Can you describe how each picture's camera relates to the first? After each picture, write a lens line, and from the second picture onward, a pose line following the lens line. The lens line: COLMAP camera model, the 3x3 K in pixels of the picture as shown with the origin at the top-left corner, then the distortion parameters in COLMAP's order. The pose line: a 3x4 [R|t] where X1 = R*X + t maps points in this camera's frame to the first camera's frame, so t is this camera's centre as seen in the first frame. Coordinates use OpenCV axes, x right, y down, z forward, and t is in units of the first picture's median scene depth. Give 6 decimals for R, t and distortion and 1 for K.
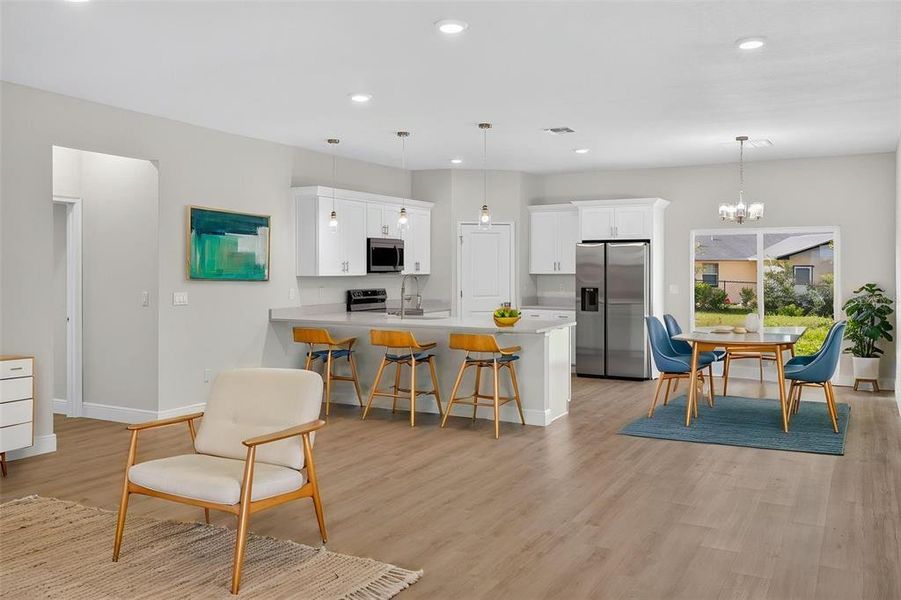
lens RADIAL K [[756.5, 0, 448.4], [0, 756.5, 273.1], [0, 0, 1]] dist [0.002049, 0.000906]
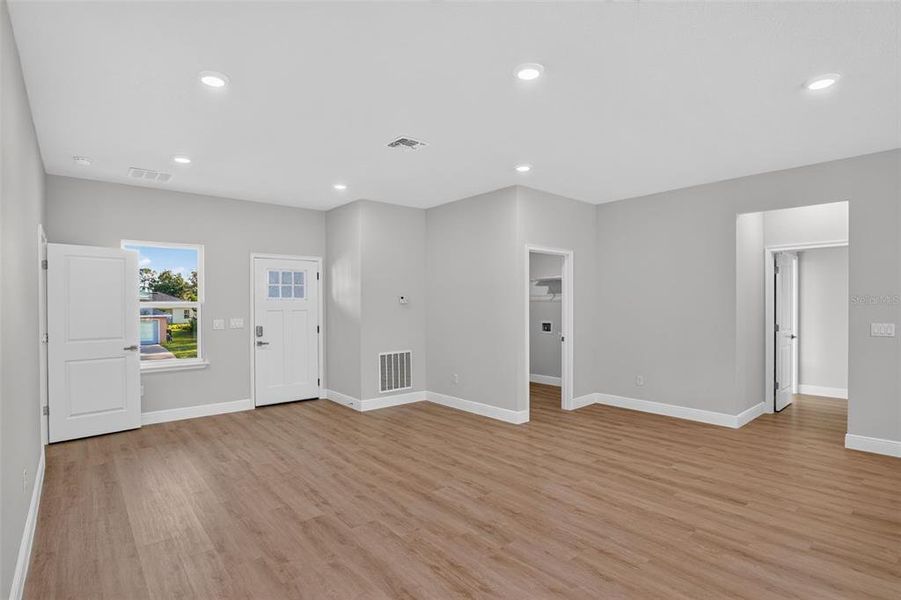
lens RADIAL K [[445.9, 0, 450.5], [0, 445.9, 300.0], [0, 0, 1]] dist [-0.026550, -0.000062]
pose [[-0.352061, -0.002347, -0.935974, 0.650990], [-0.000108, 0.999997, -0.002467, -0.007164], [0.935977, -0.000767, -0.352060, 1.150619]]
